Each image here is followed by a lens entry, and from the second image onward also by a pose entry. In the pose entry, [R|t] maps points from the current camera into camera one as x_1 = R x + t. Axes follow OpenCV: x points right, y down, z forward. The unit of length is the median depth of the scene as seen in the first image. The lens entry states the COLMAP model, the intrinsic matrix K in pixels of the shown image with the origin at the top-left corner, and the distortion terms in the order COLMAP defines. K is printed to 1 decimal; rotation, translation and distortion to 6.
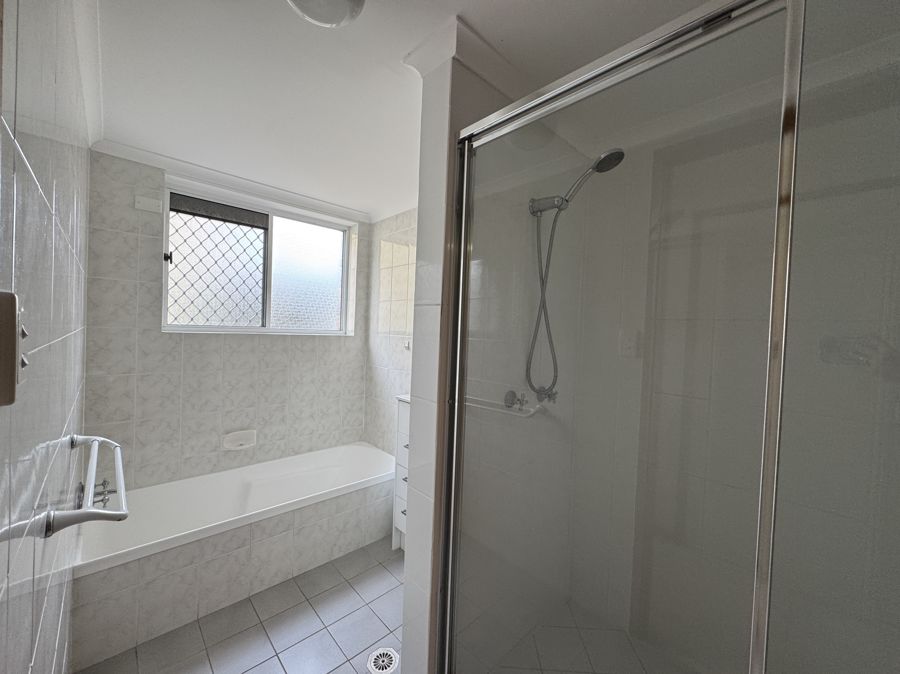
lens RADIAL K [[359.9, 0, 449.6], [0, 359.9, 335.3], [0, 0, 1]] dist [-0.001605, -0.000448]
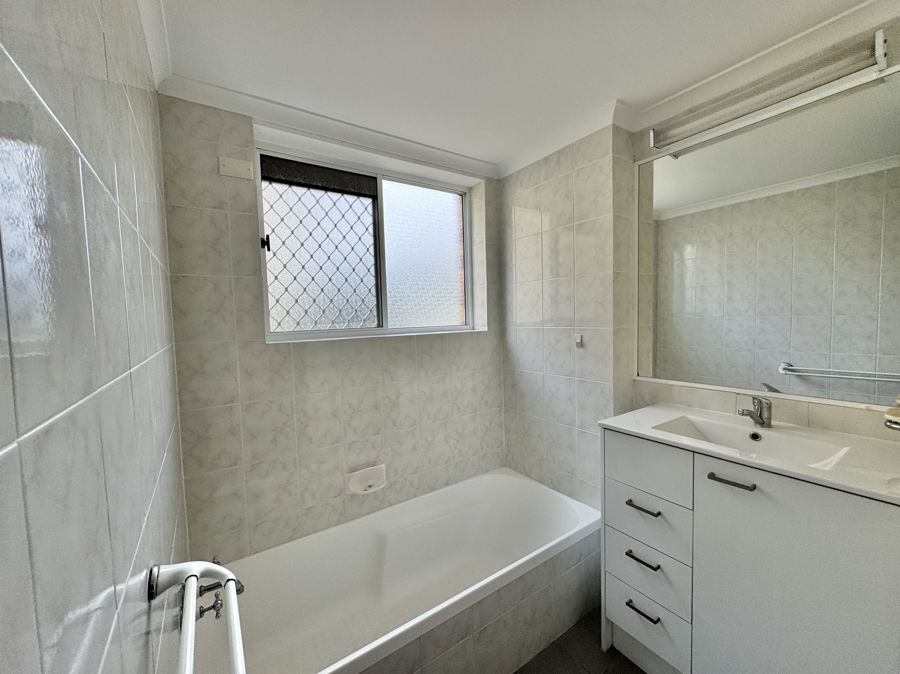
lens RADIAL K [[359.9, 0, 449.6], [0, 359.9, 335.3], [0, 0, 1]] dist [-0.001605, -0.000448]
pose [[0.984196, -0.058318, -0.167203, -0.269925], [0.064102, 0.997510, 0.029405, -0.020724], [0.165072, -0.039658, 0.985484, 0.296408]]
